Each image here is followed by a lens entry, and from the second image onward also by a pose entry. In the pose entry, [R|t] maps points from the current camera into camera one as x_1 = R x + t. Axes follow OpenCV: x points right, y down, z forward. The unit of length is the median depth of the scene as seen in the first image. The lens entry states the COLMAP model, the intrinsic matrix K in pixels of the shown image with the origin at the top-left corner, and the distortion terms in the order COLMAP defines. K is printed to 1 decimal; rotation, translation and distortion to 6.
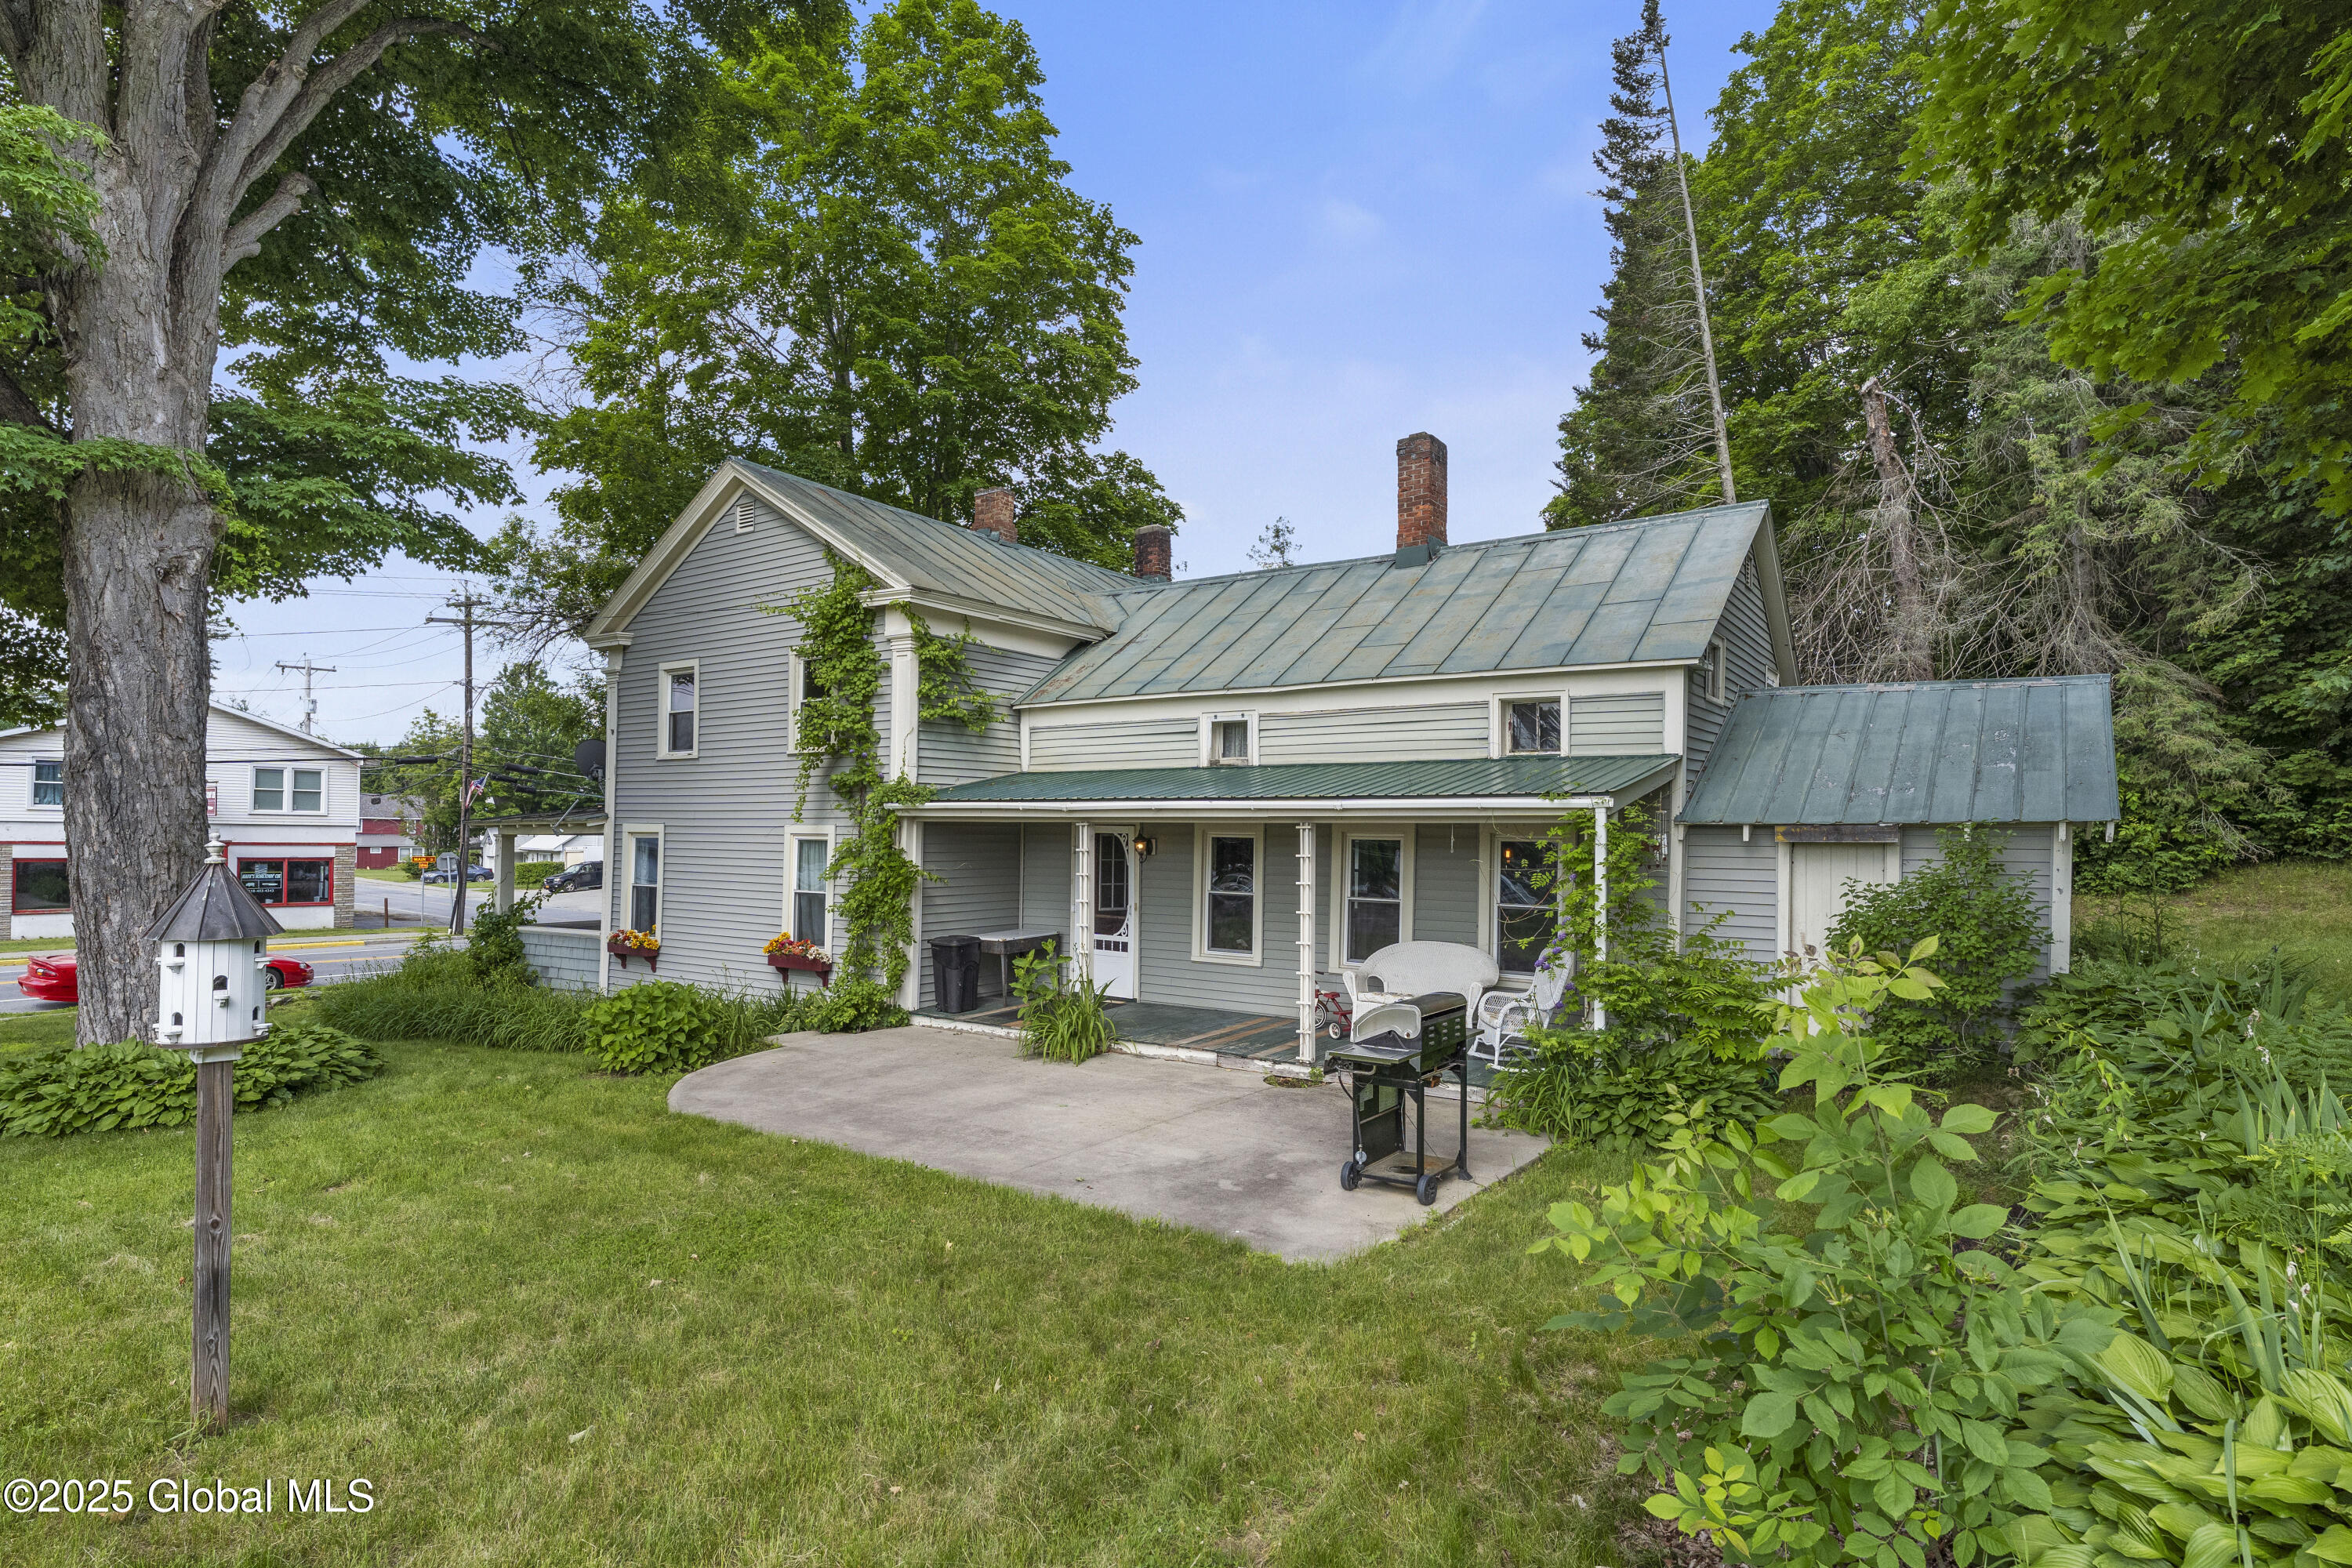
lens RADIAL K [[1235.3, 0, 1162.1], [0, 1235.3, 837.6], [0, 0, 1]] dist [0.002248, 0.000026]
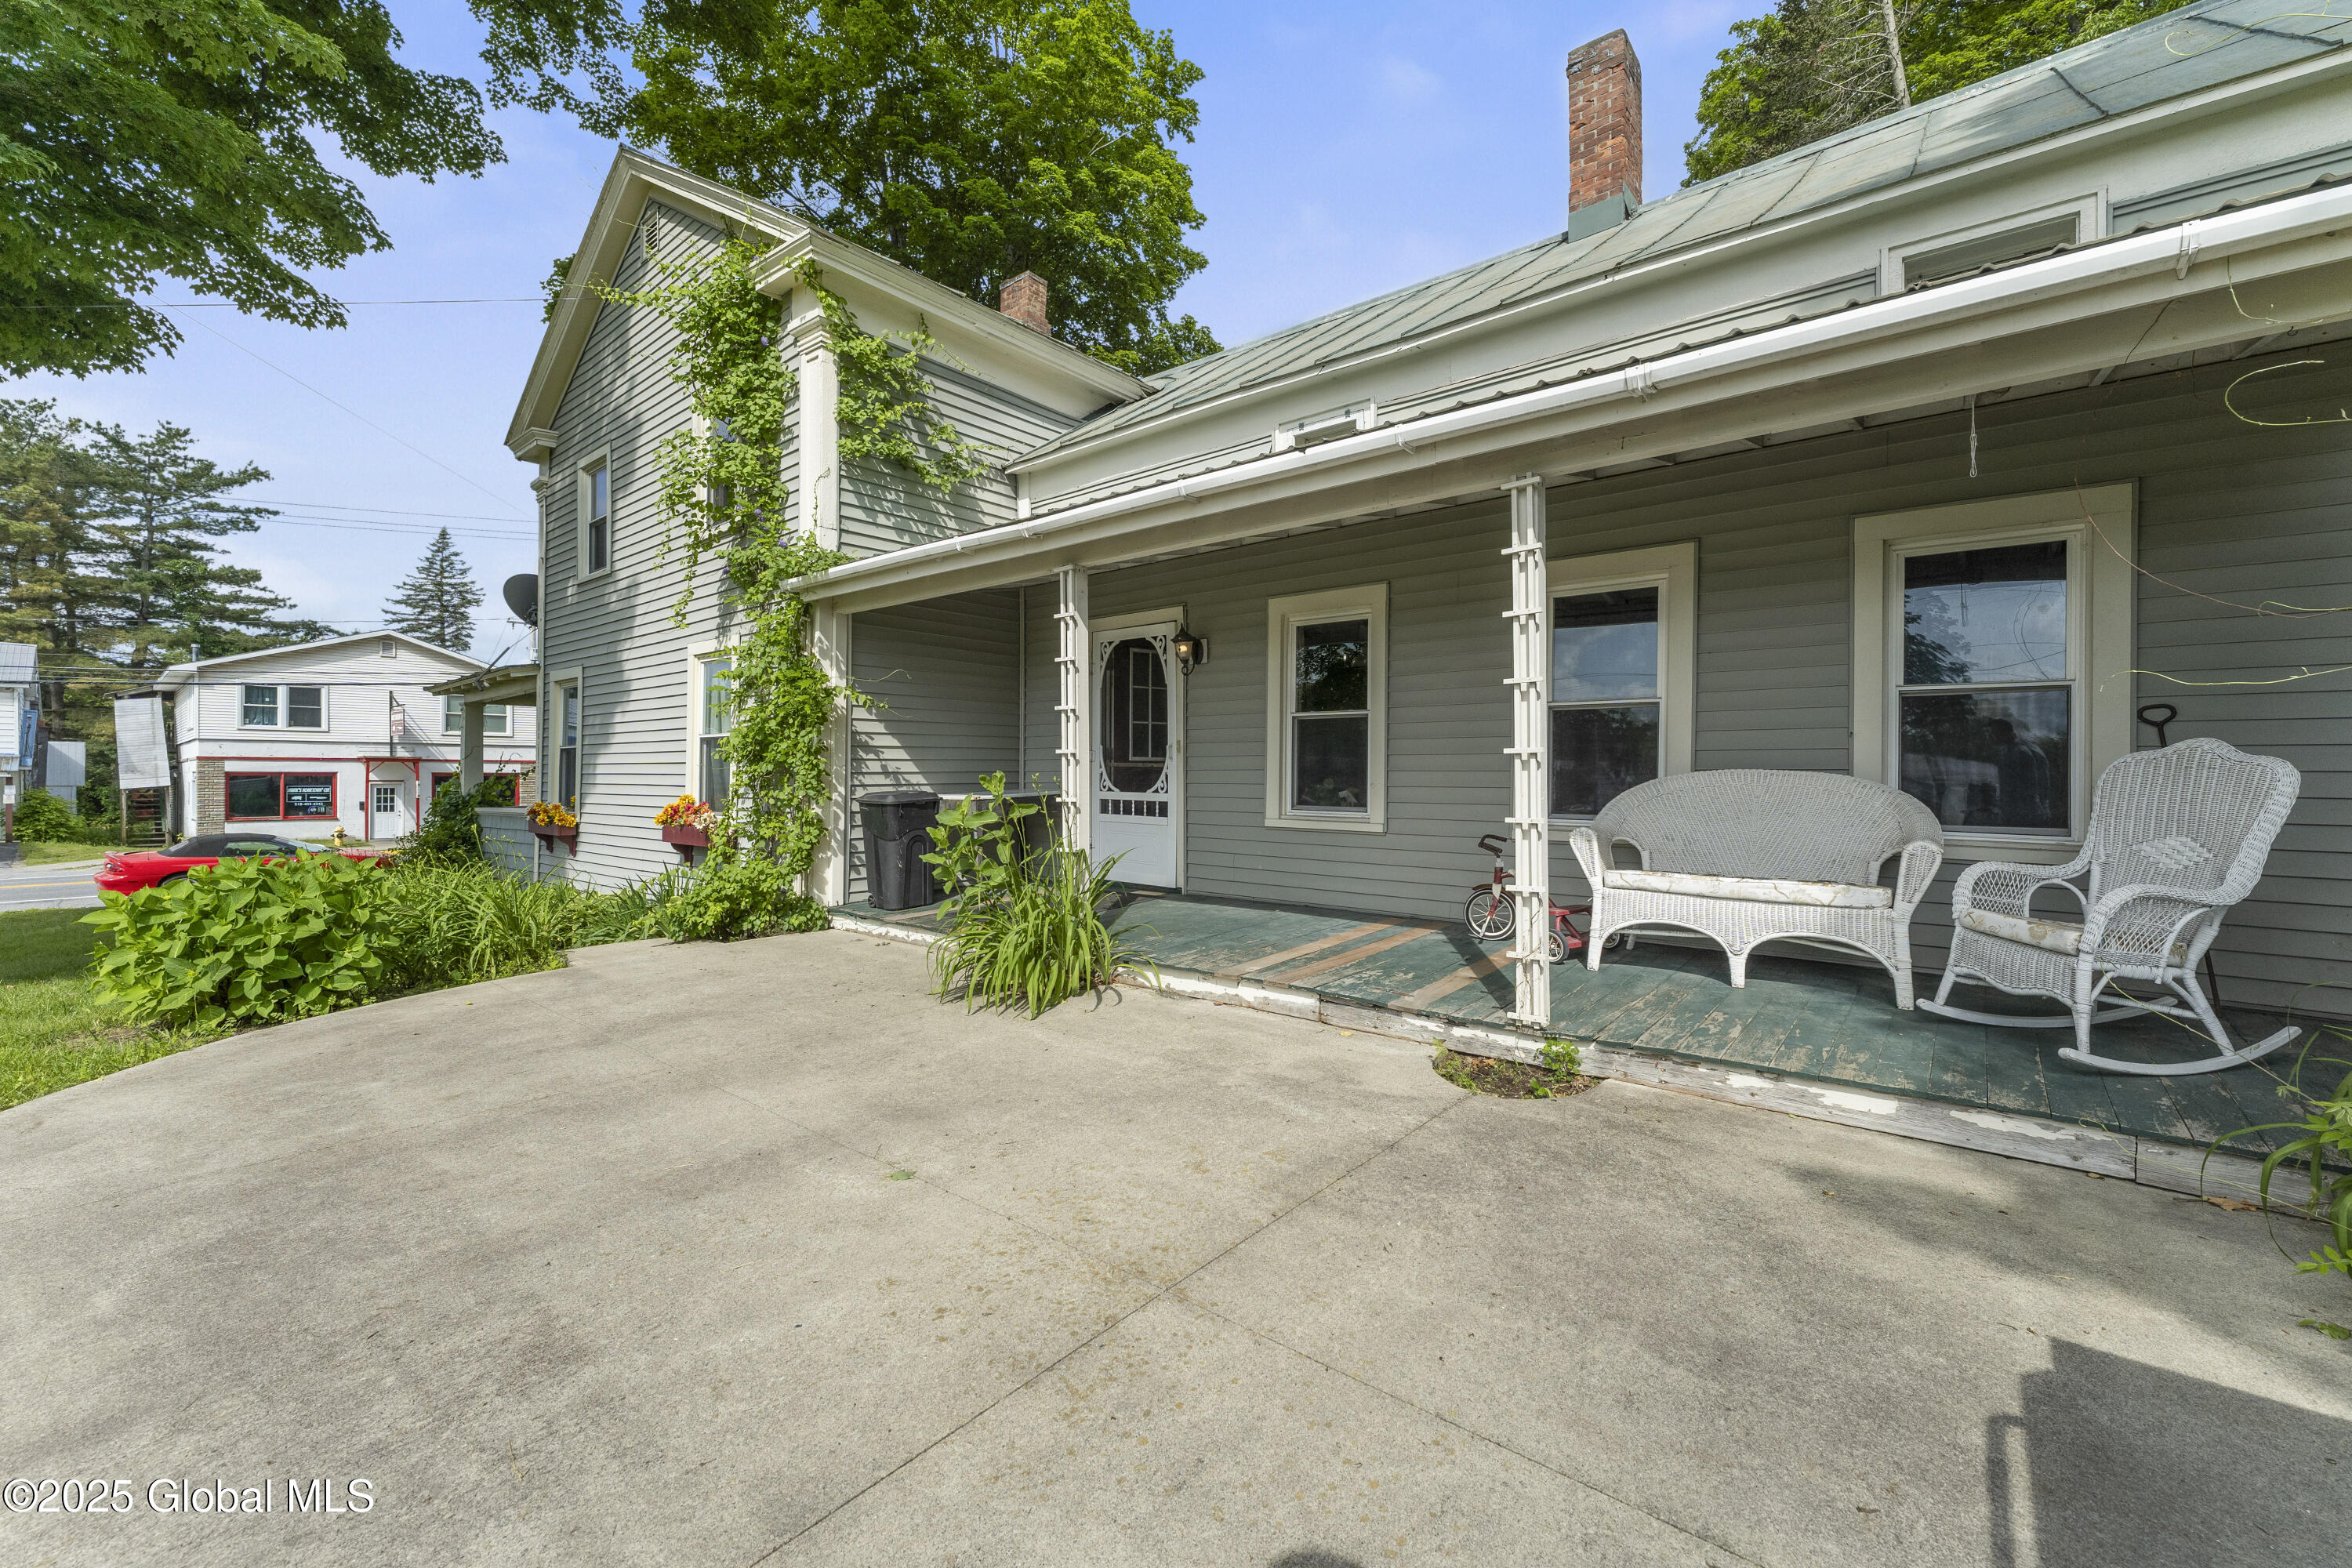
lens RADIAL K [[938.7, 0, 1180.5], [0, 938.7, 777.5], [0, 0, 1]] dist [0.003168, -0.000201]
pose [[0.997623, -0.008897, -0.068328, 0.013531], [0.009055, 0.999957, 0.001998, 0.073311], [0.068307, -0.002612, 0.997661, 0.523966]]
